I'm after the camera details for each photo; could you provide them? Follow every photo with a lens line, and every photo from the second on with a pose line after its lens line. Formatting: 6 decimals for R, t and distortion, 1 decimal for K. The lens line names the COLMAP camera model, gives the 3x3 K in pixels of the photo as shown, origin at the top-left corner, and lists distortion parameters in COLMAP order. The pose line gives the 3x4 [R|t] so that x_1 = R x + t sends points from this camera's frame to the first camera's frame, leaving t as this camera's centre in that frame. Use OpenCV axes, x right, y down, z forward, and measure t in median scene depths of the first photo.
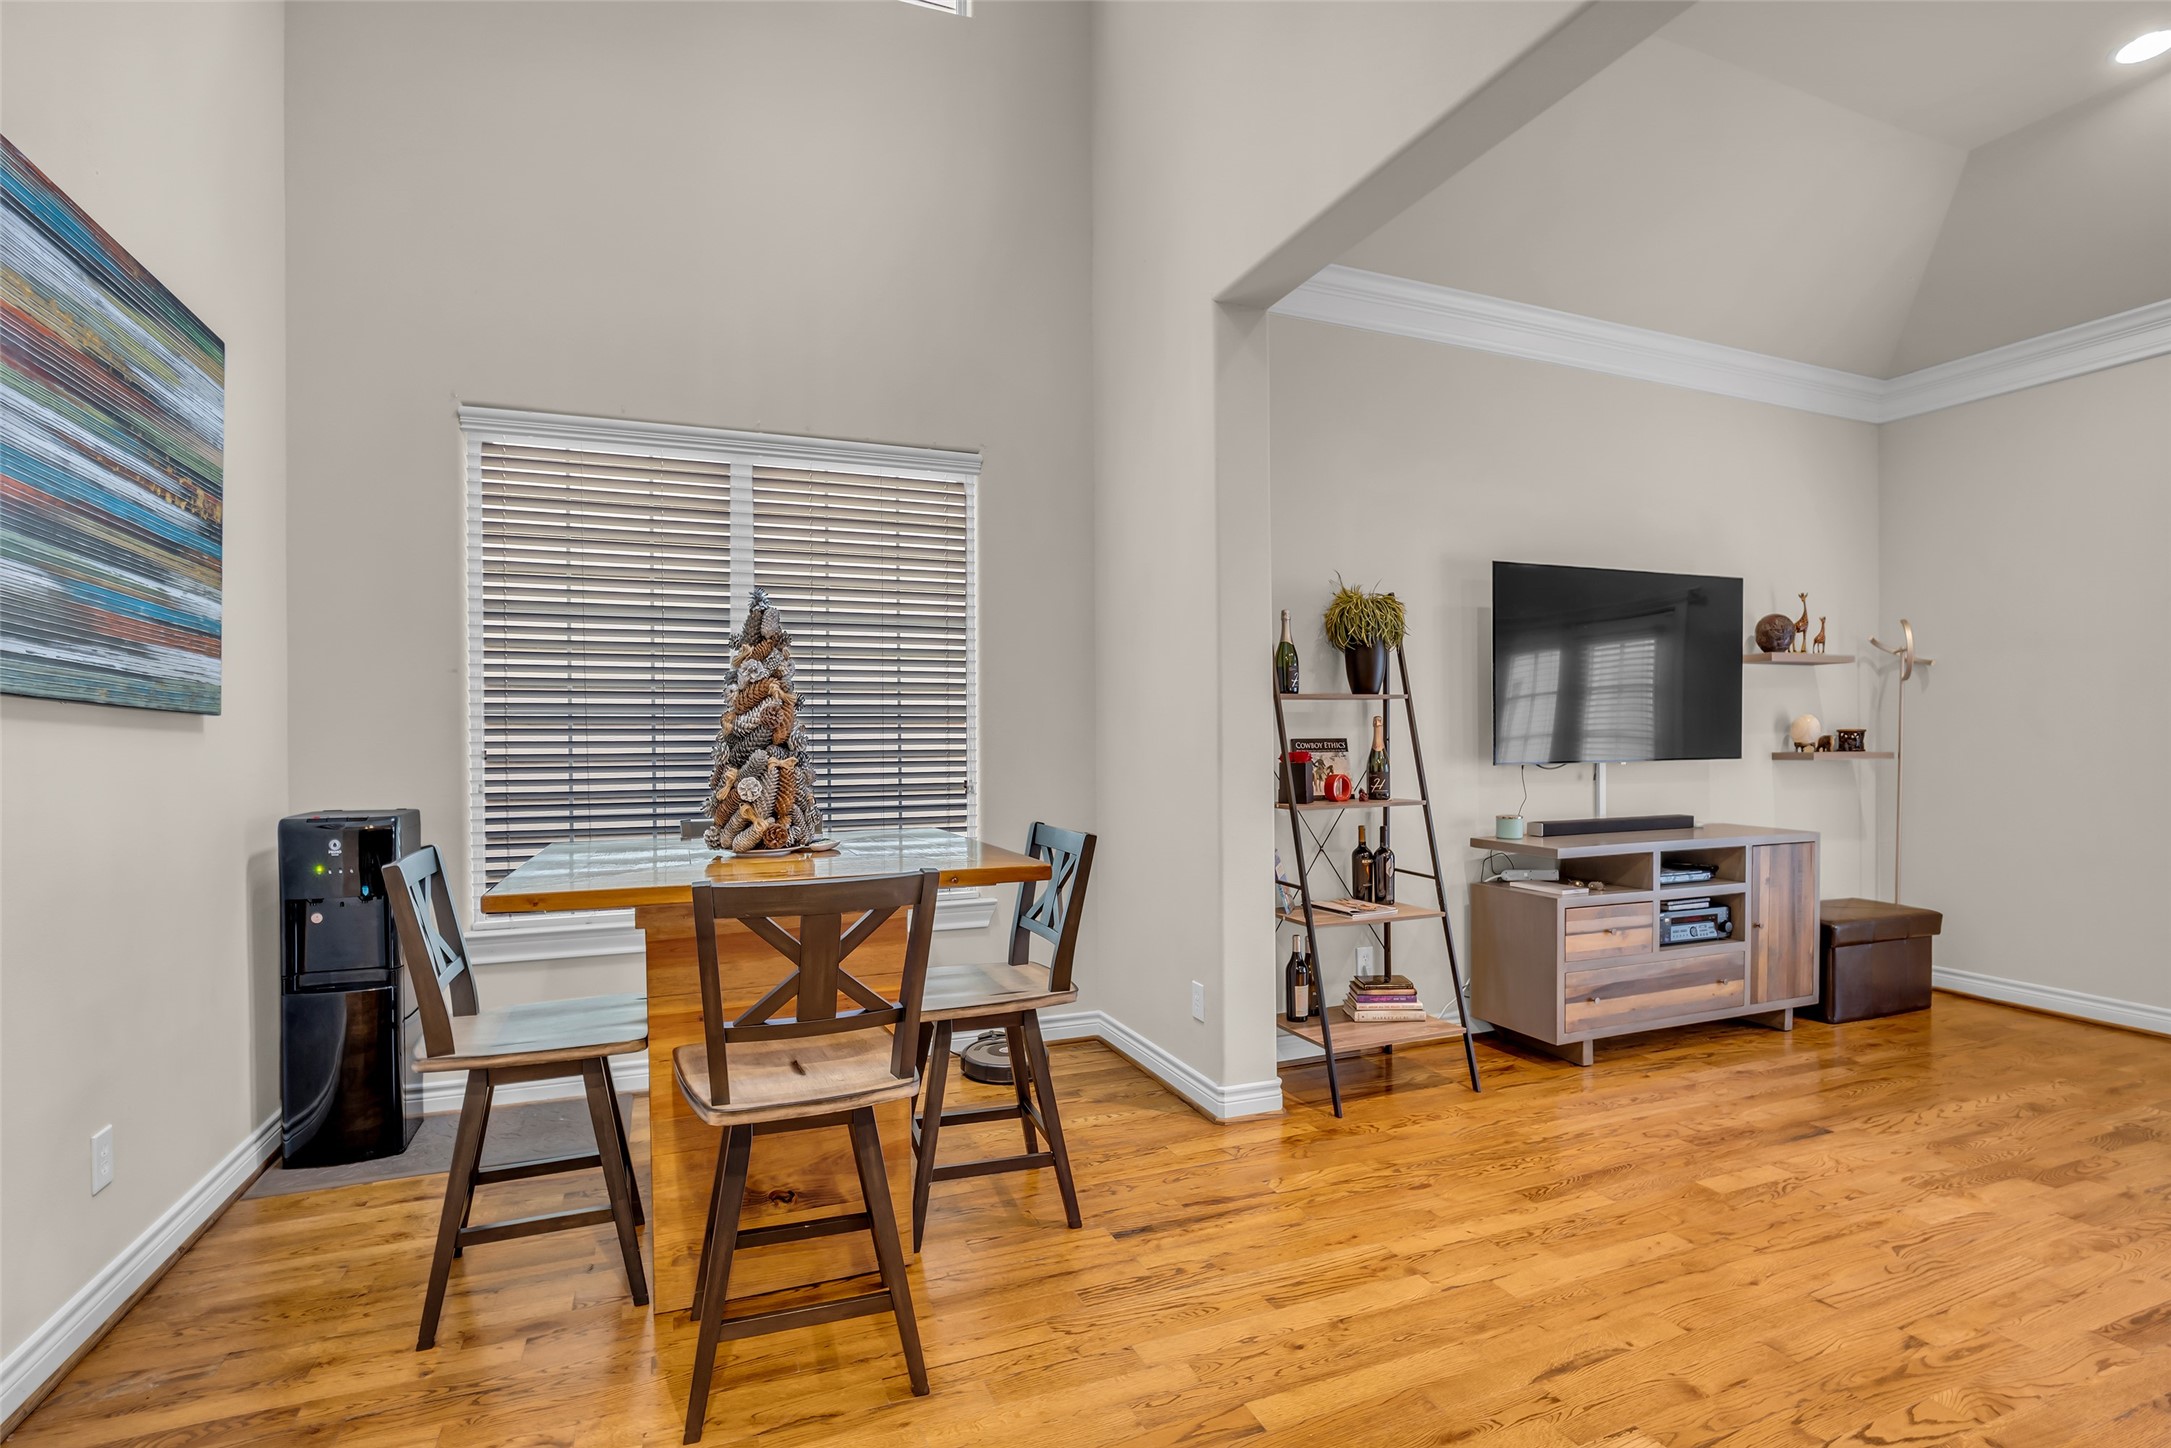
lens RADIAL K [[1023.8, 0, 1079.9], [0, 1023.8, 744.3], [0, 0, 1]] dist [-0.024776, 0.007613]
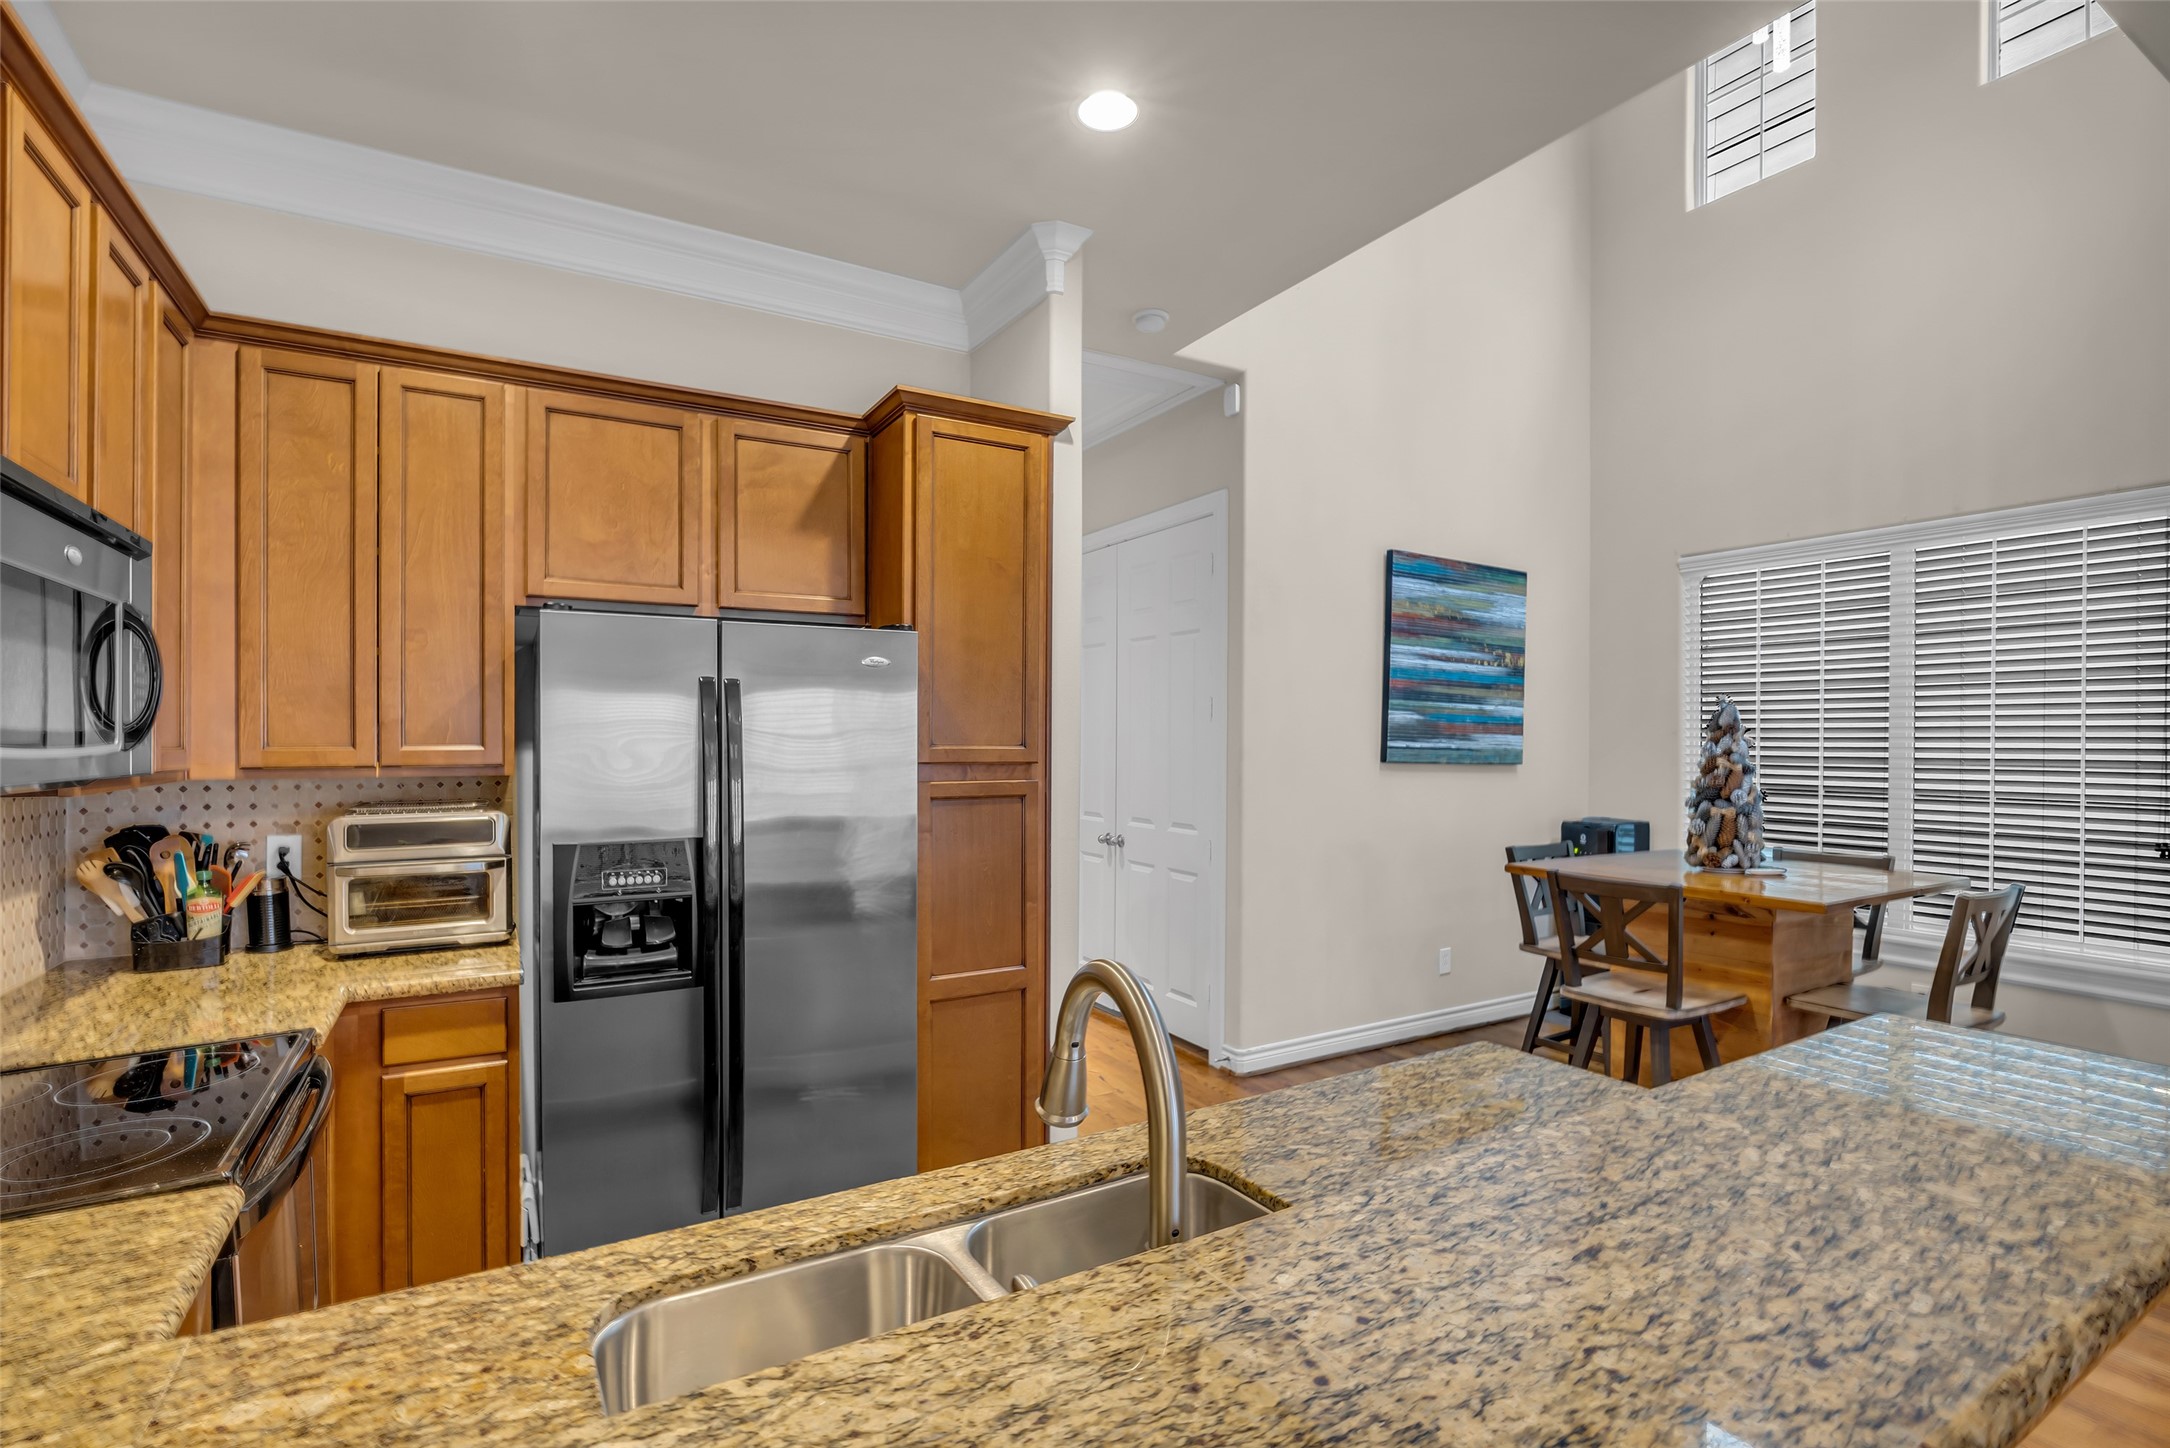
lens RADIAL K [[1014.4, 0, 1077.3], [0, 1014.4, 741.2], [0, 0, 1]] dist [-0.021165, 0.005492]
pose [[0.148815, 0.009837, -0.988816, 0.767304], [-0.010233, 0.999912, 0.008407, -0.065488], [0.988812, 0.008868, 0.148903, -0.115987]]
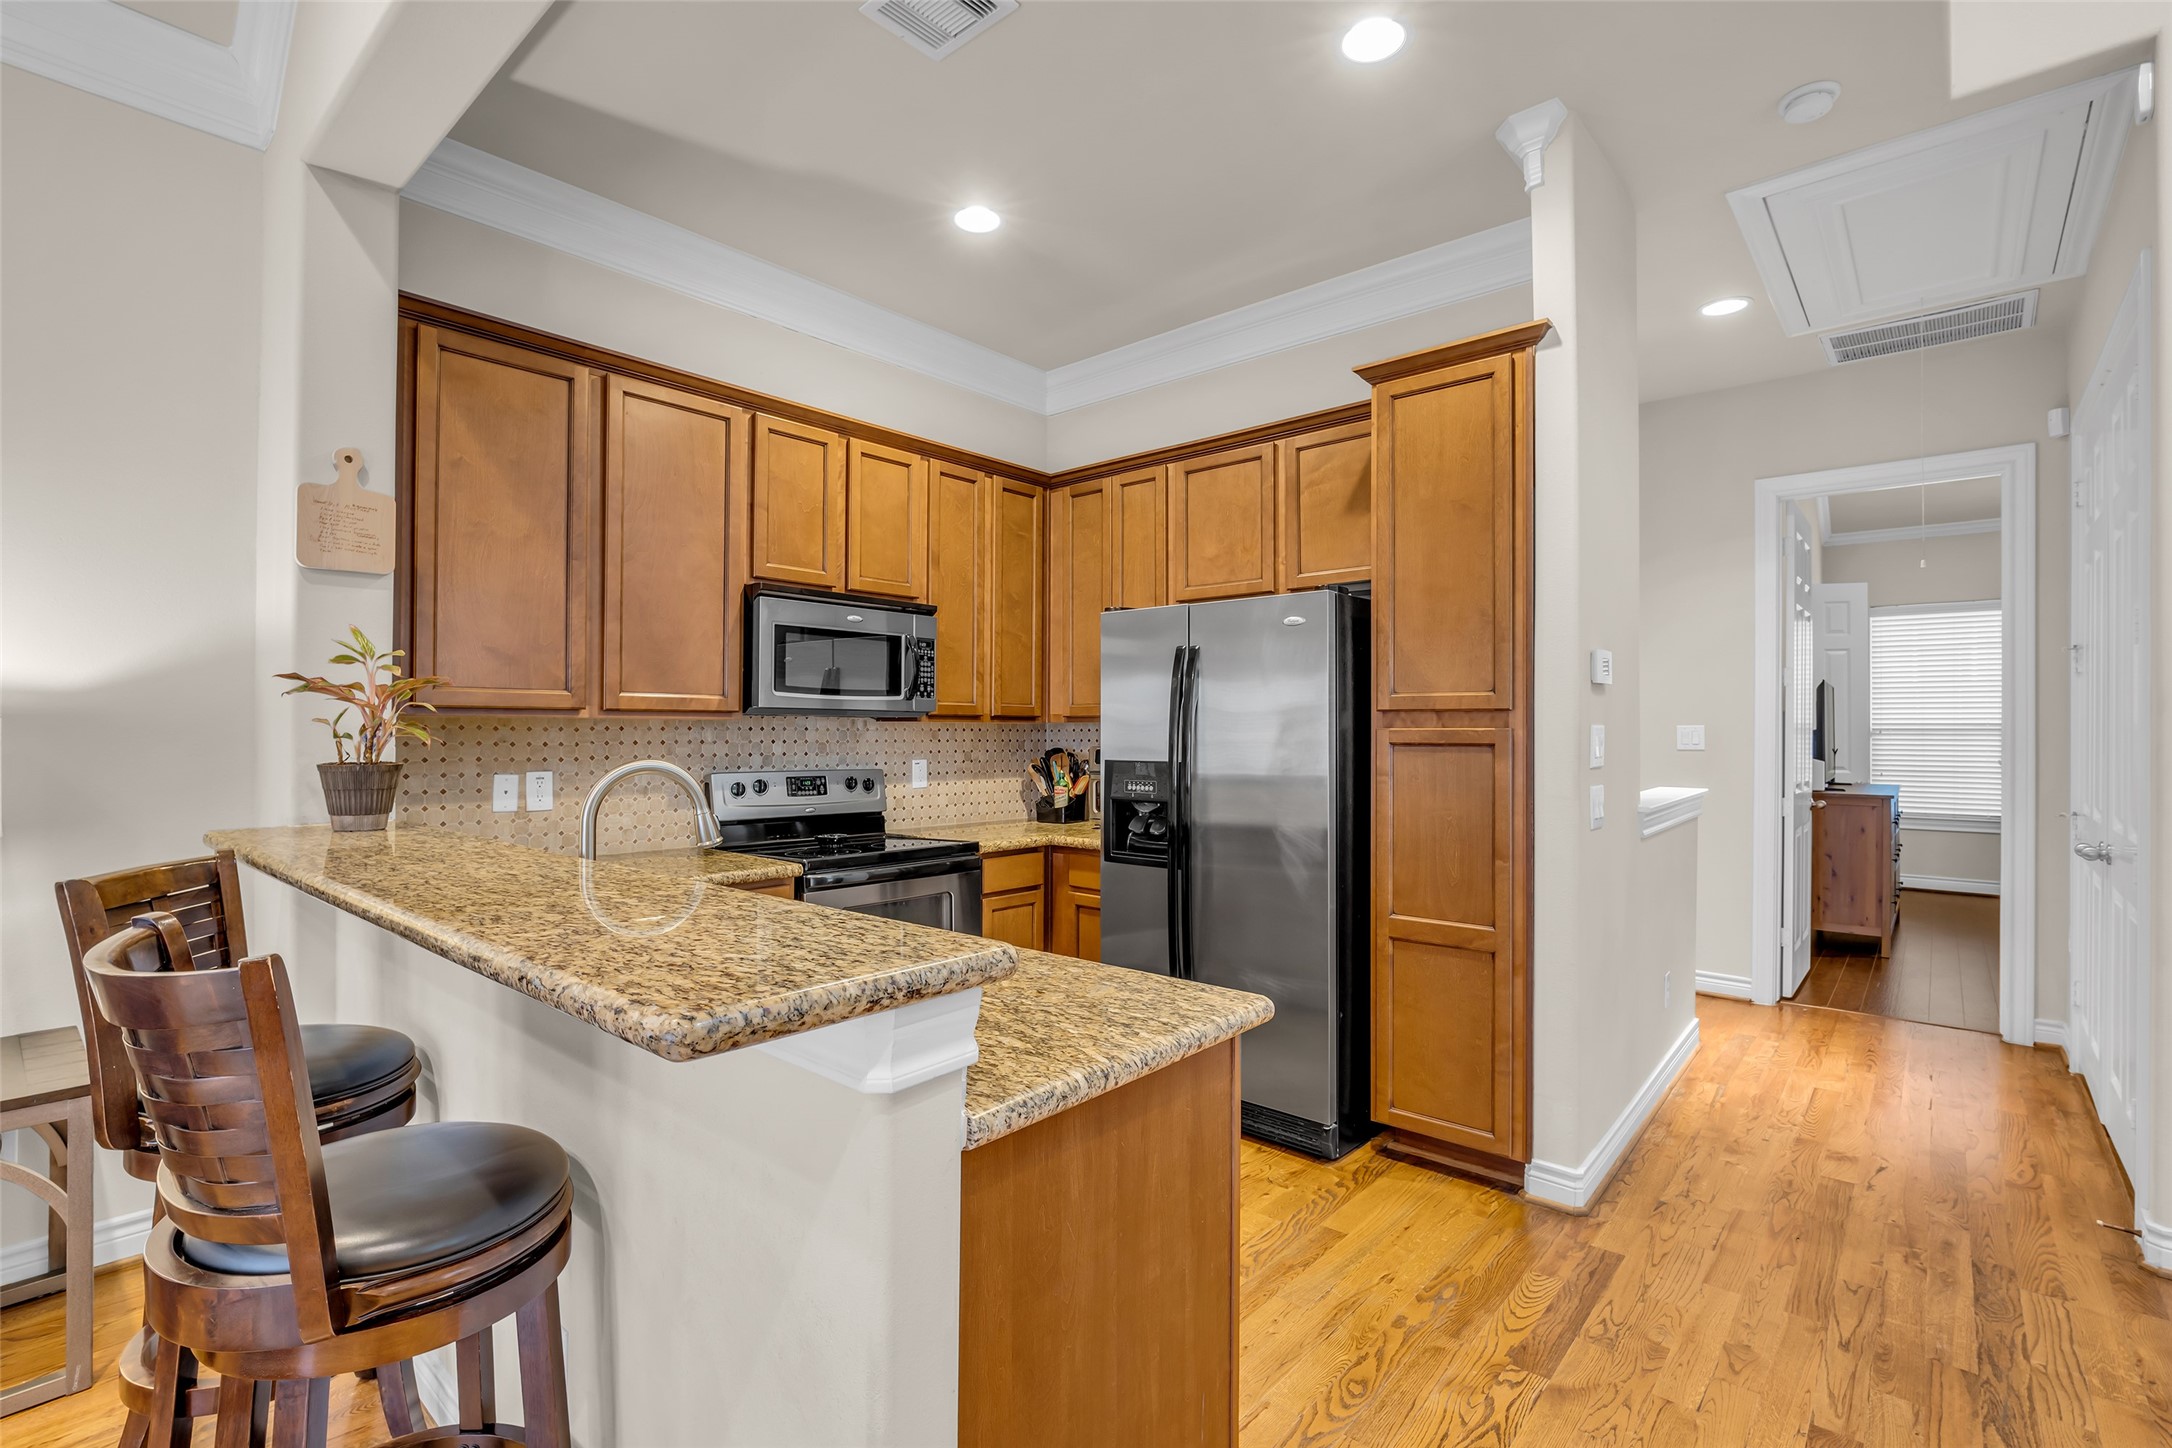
lens RADIAL K [[988.0, 0, 1078.0], [0, 988.0, 724.2], [0, 0, 1]] dist [-0.012988, 0.000329]
pose [[-0.891831, 0.001645, -0.452366, 0.540392], [0.000633, 0.999997, 0.002387, -0.026938], [0.452369, 0.001842, -0.891829, 0.570227]]
